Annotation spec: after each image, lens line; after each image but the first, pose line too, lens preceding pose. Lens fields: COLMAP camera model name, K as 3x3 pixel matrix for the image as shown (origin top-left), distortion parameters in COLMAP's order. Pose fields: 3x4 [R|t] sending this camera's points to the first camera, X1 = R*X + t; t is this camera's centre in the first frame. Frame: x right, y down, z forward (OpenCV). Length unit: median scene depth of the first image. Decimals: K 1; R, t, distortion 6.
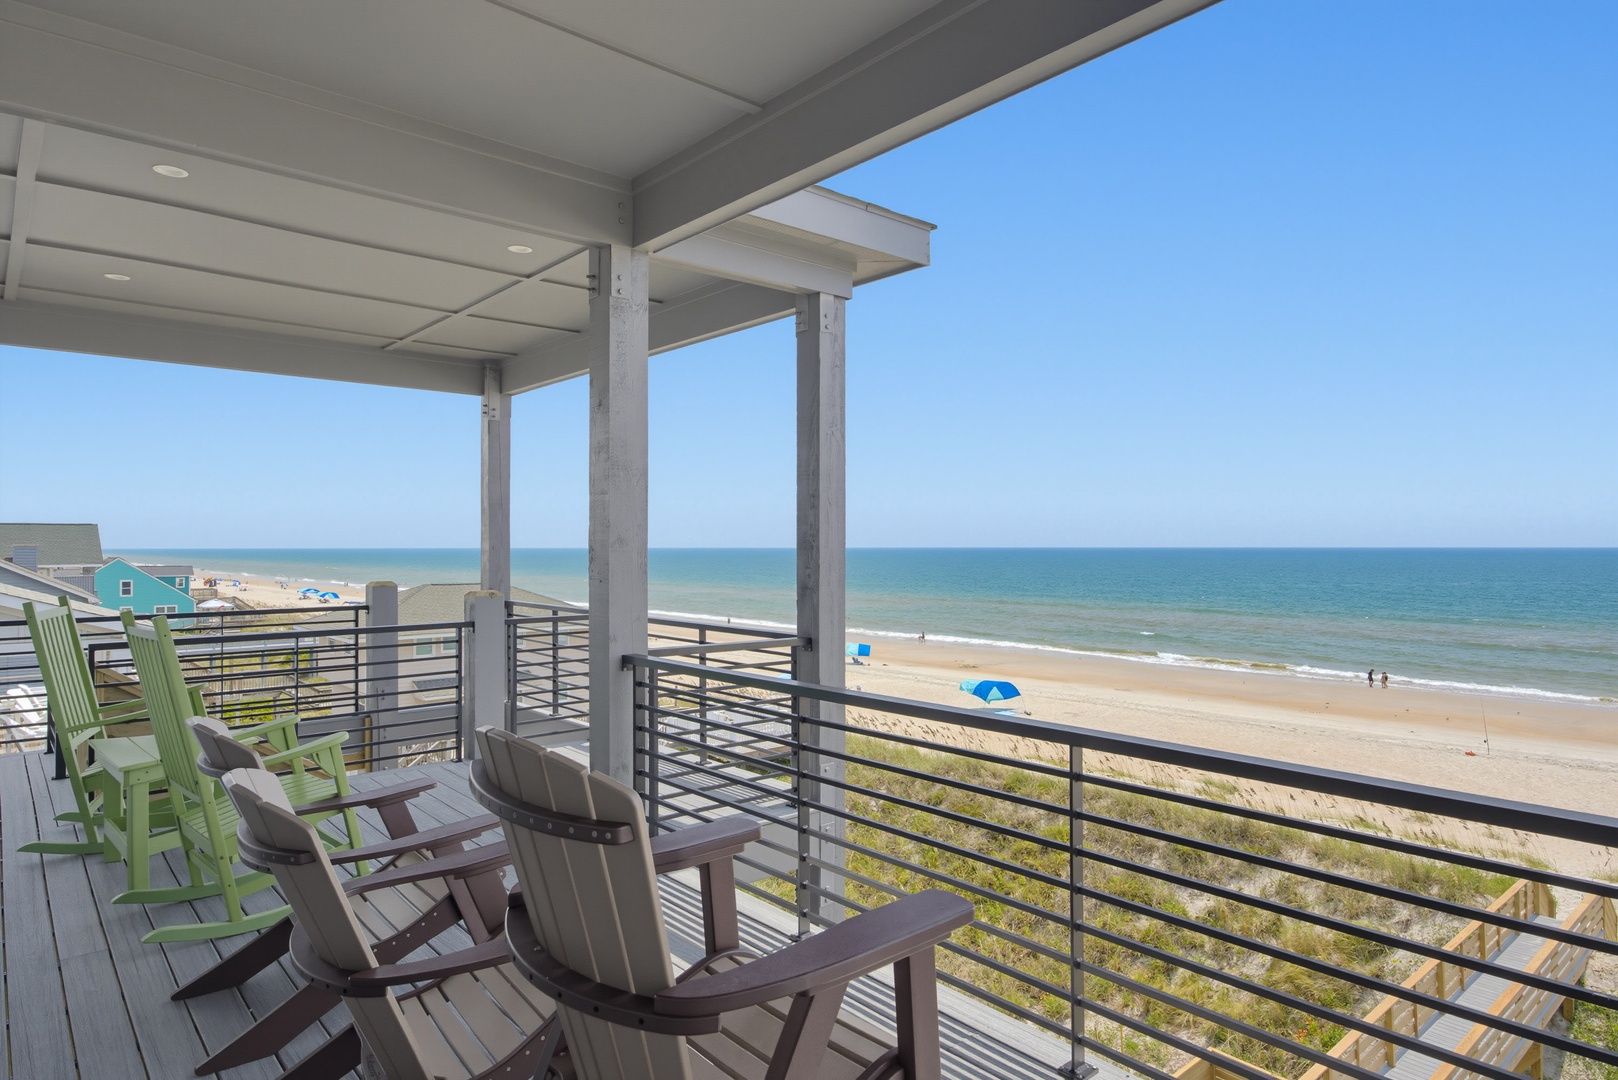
lens RADIAL K [[1072.6, 0, 809.6], [0, 1072.6, 506.2], [0, 0, 1]] dist [-0.004699, 0.001293]
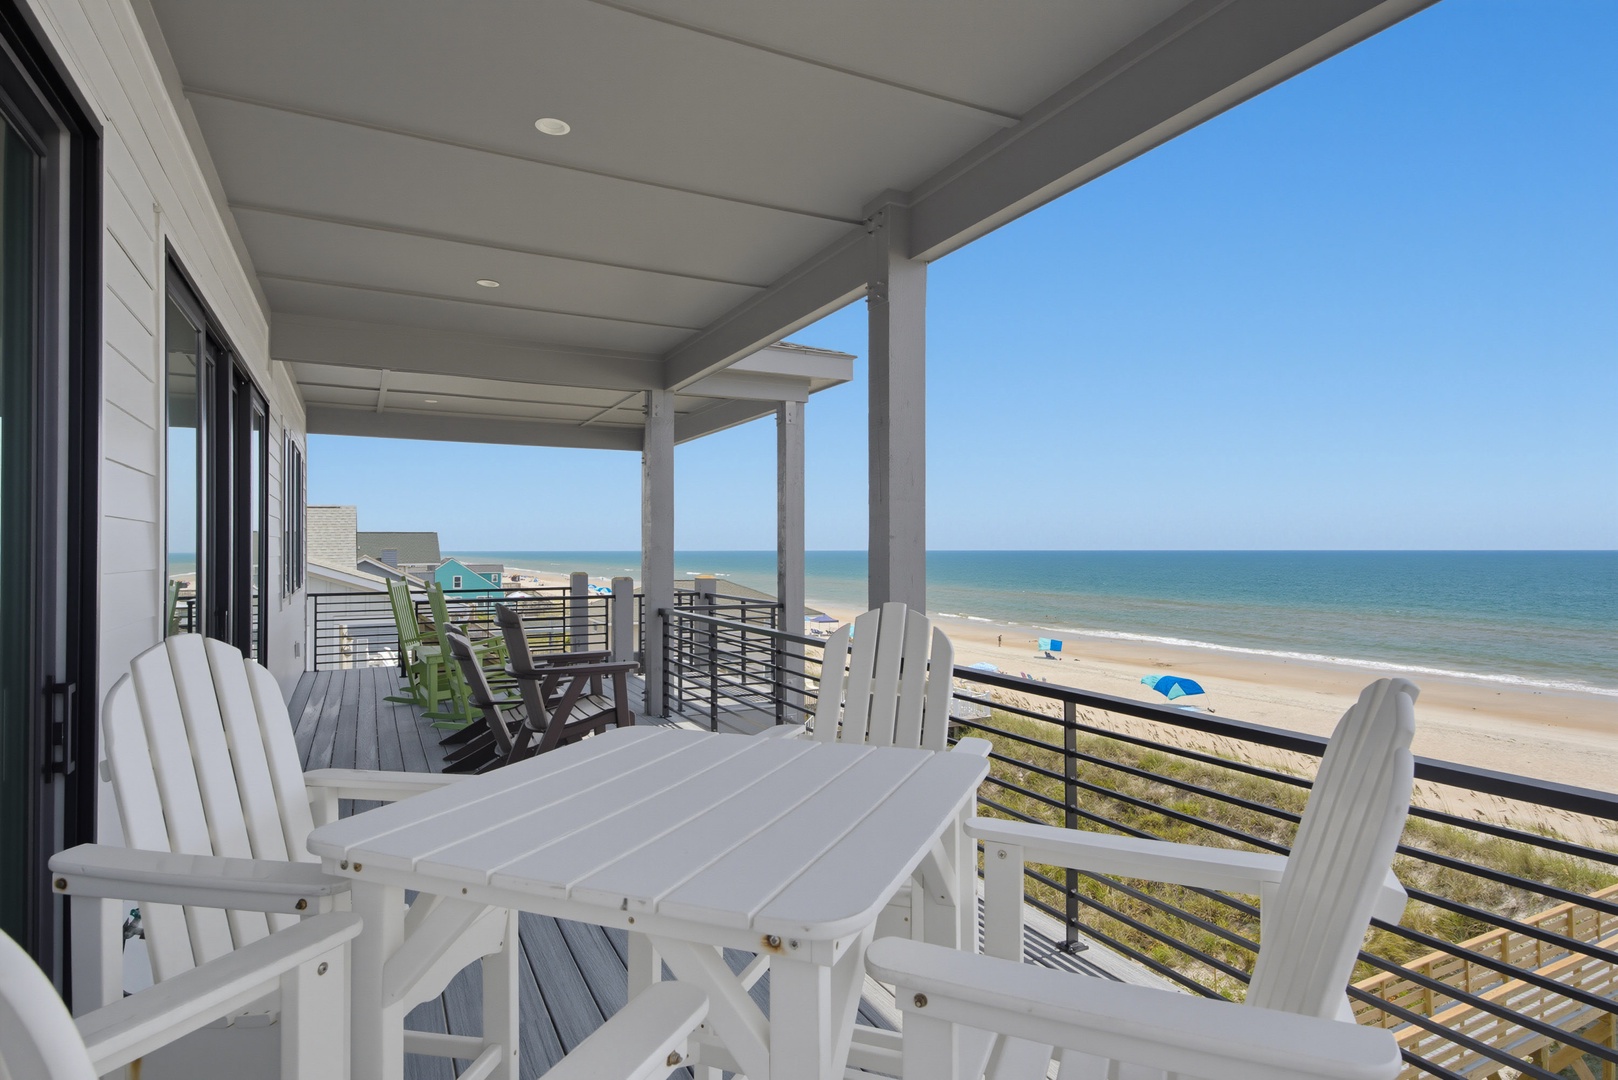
lens RADIAL K [[1152.8, 0, 818.1], [0, 1152.8, 482.7], [0, 0, 1]] dist [-0.037447, 0.000190]
pose [[0.961300, -0.014601, -0.275115, 0.344368], [0.008558, 0.999695, -0.023154, -0.016323], [0.275370, 0.019904, 0.961132, -0.455002]]
